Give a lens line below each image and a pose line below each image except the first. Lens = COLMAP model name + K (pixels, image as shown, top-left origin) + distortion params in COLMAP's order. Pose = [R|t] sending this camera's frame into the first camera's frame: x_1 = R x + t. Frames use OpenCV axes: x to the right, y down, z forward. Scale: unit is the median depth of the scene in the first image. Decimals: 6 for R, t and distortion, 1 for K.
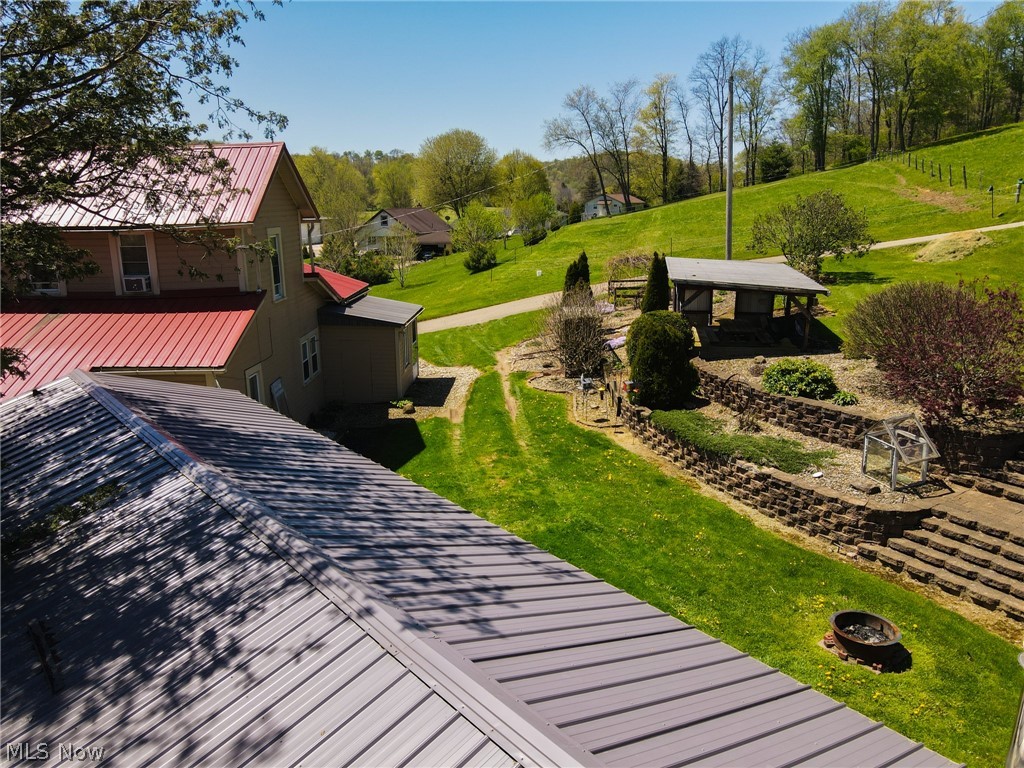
lens RADIAL K [[756.1, 0, 512.0], [0, 756.1, 384.0], [0, 0, 1]] dist [0.026600, -0.008389]
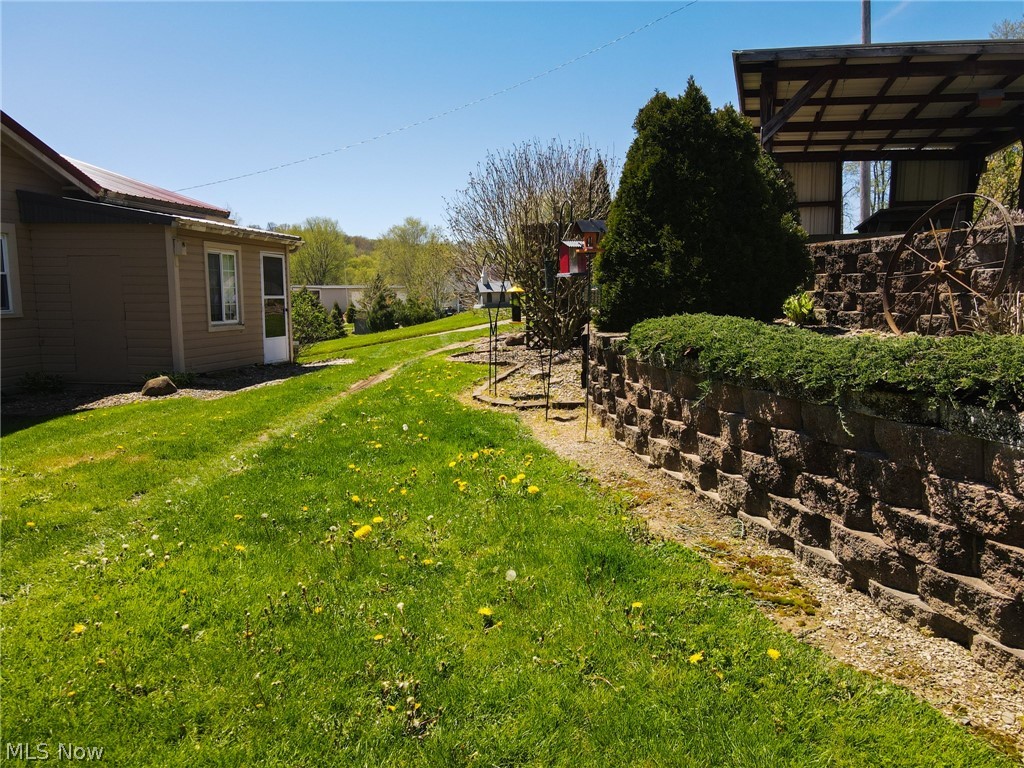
lens RADIAL K [[742.6, 0, 512.0], [0, 742.6, 384.0], [0, 0, 1]] dist [0.000554, -0.000343]
pose [[0.989203, 0.012741, -0.145996, 0.071747], [-0.029461, 0.993165, -0.112939, 0.037620], [0.143559, 0.116021, 0.982817, 0.287116]]
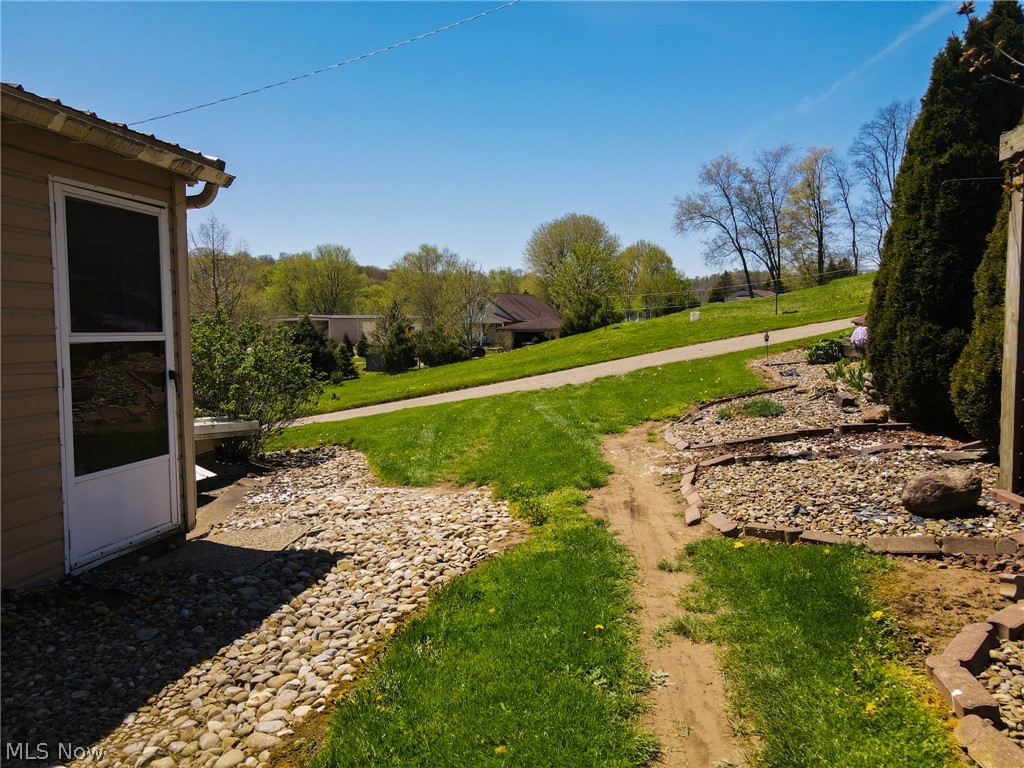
lens RADIAL K [[742.6, 0, 512.0], [0, 742.6, 384.0], [0, 0, 1]] dist [0.000554, -0.000343]
pose [[0.987166, 0.014709, -0.159018, -0.008456], [-0.039464, 0.987336, -0.153656, -0.012776], [0.154744, 0.157959, 0.975245, 0.493161]]
